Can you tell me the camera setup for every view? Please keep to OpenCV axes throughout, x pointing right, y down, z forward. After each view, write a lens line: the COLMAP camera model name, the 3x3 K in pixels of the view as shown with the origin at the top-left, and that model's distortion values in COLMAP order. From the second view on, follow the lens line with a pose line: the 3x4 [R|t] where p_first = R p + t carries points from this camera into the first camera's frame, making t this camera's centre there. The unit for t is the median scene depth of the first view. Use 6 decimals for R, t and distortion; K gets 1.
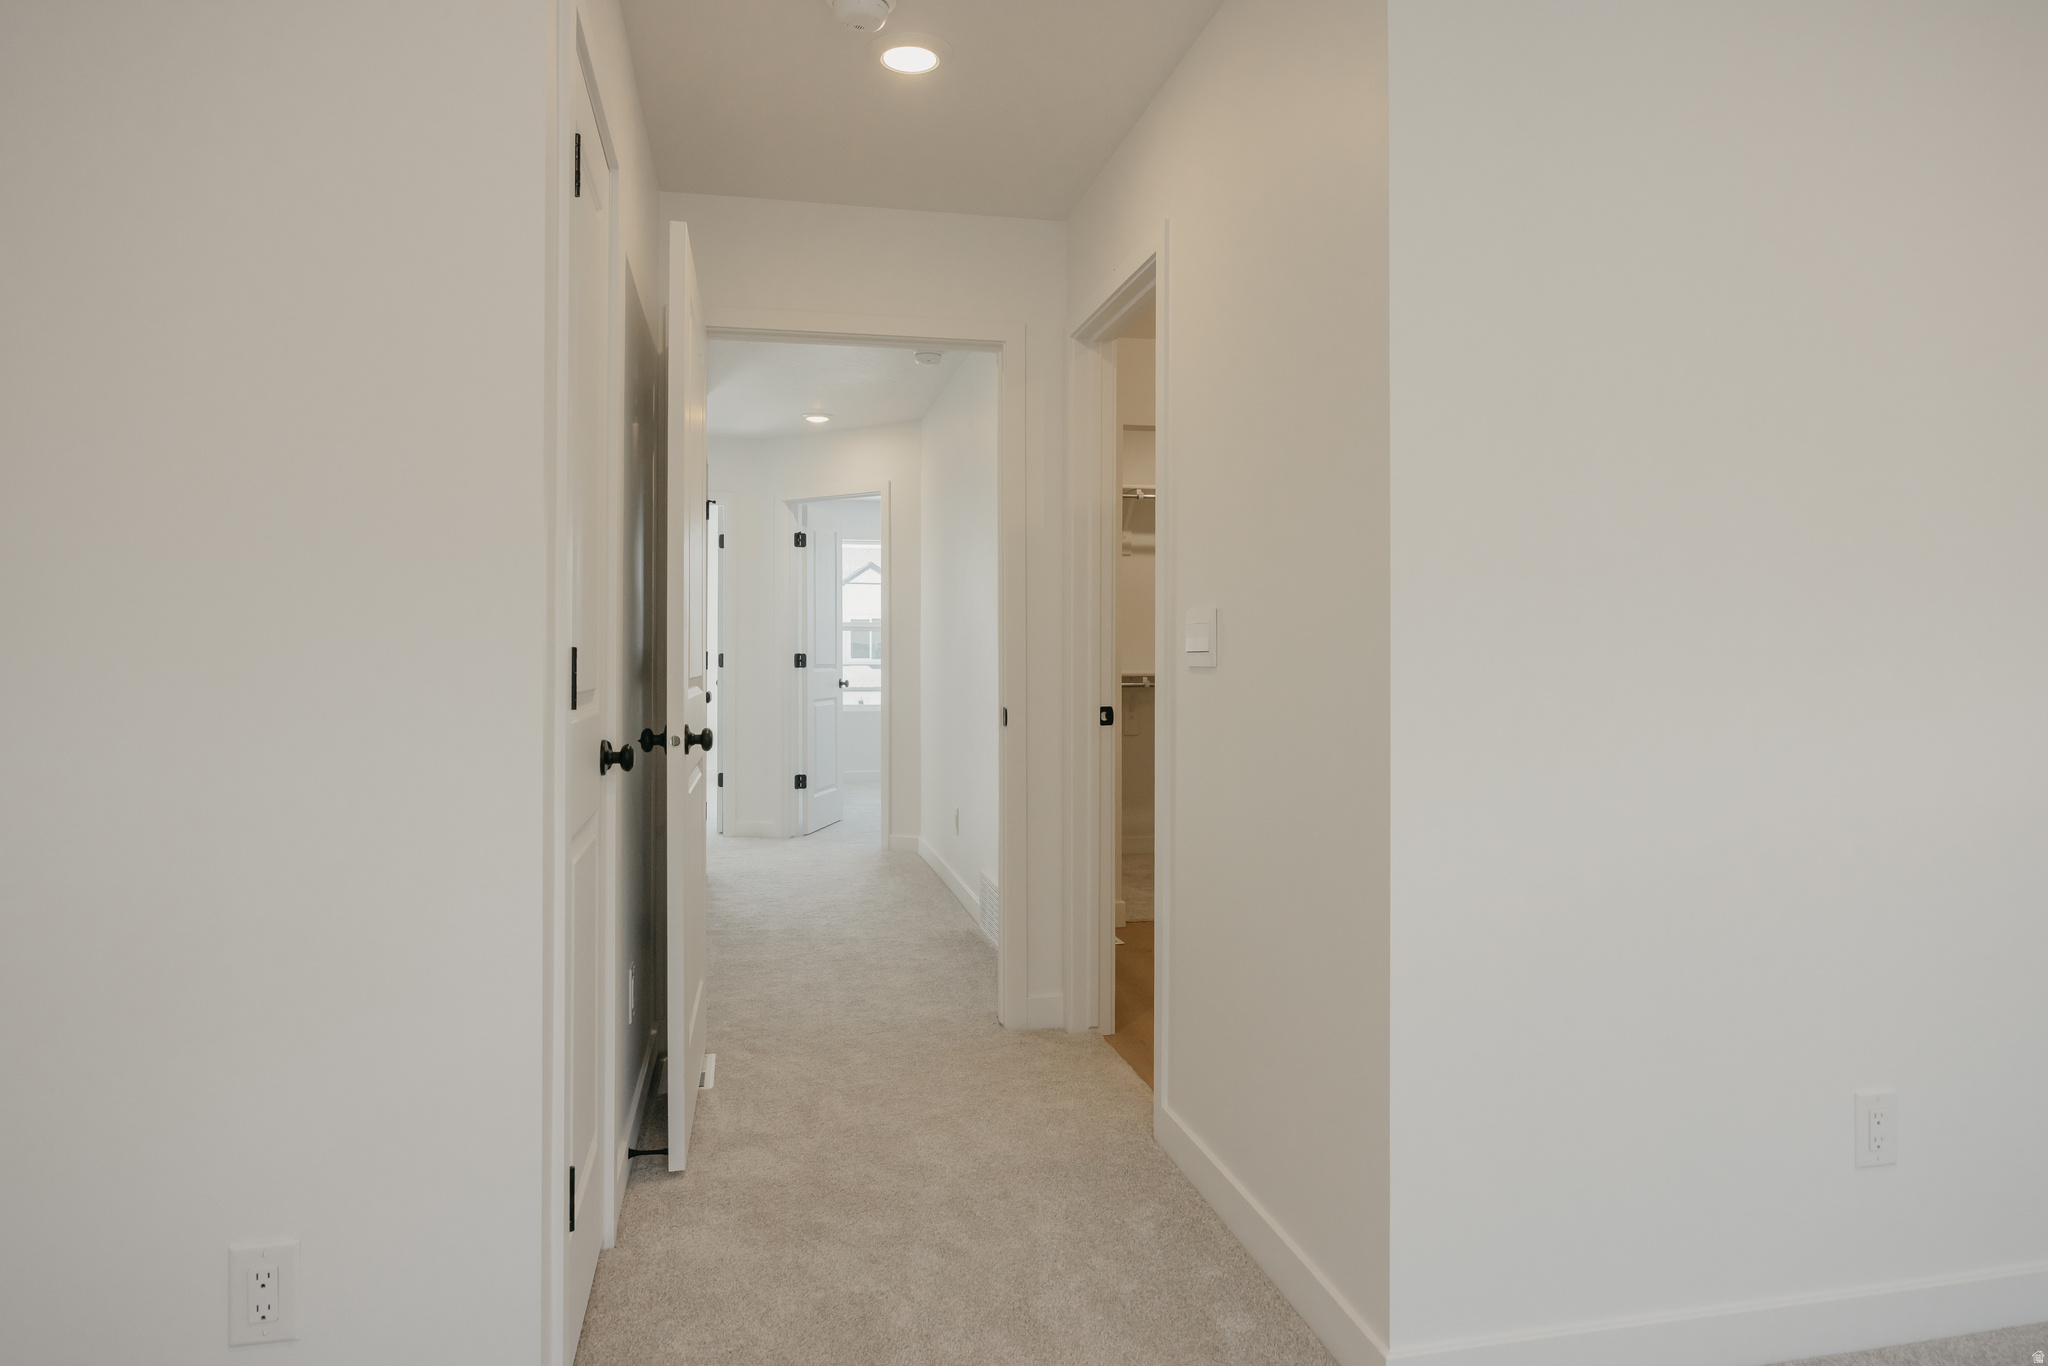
lens RADIAL K [[1181.5, 0, 984.9], [0, 1181.5, 669.9], [0, 0, 1]] dist [-0.001066, 0.000694]
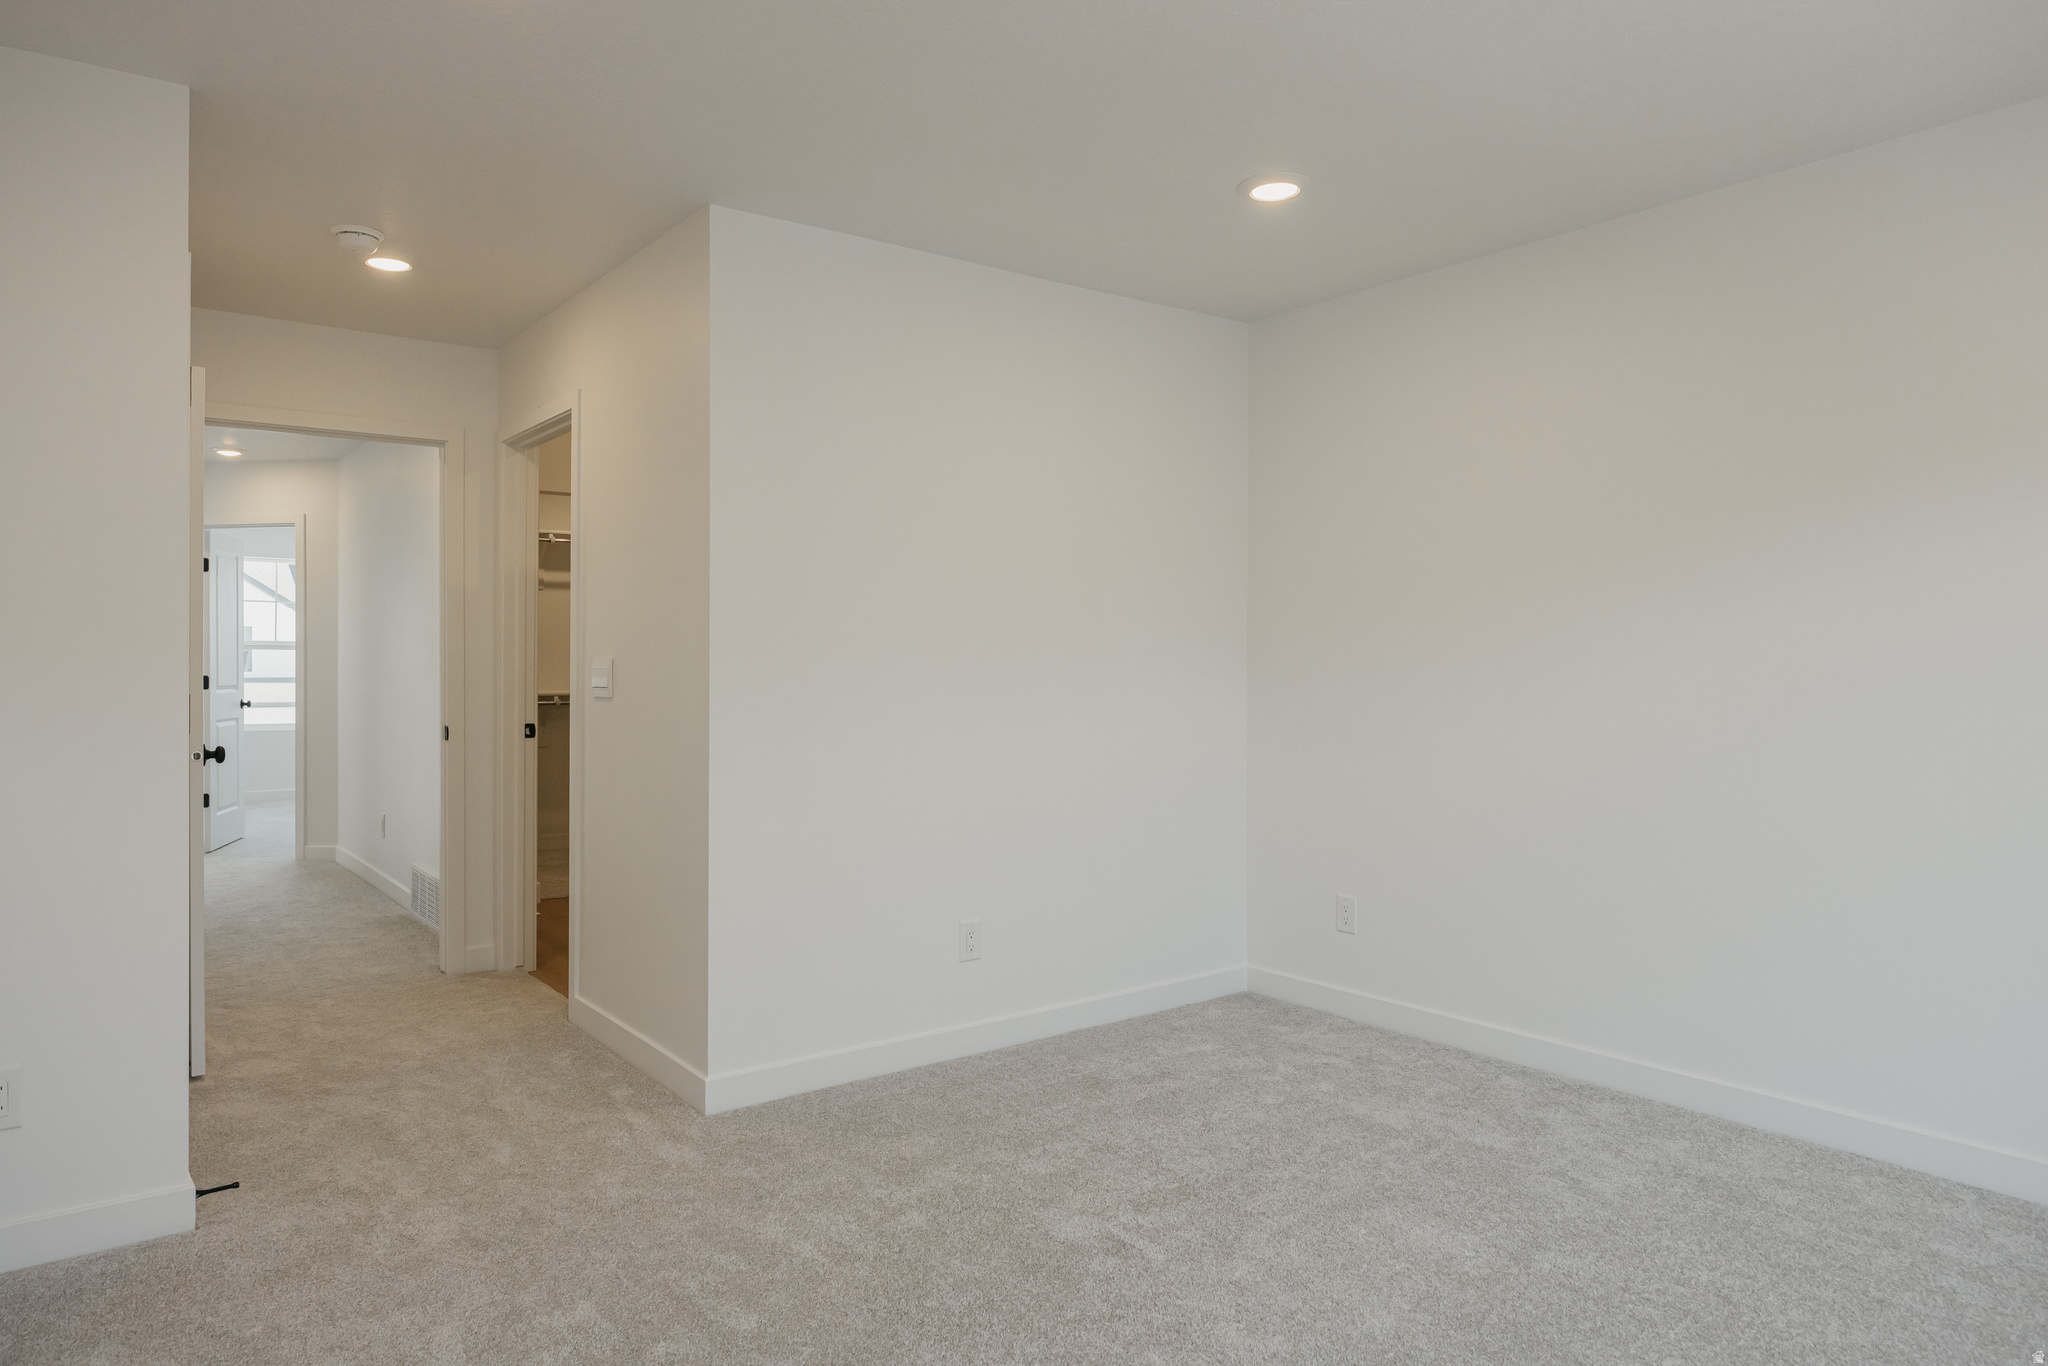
lens RADIAL K [[1181.5, 0, 984.9], [0, 1181.5, 669.9], [0, 0, 1]] dist [-0.001066, 0.000694]
pose [[0.883153, 0.003178, 0.469074, -0.069206], [0.000936, 0.999963, -0.008539, -0.017451], [-0.469083, 0.007980, 0.883118, -0.414920]]
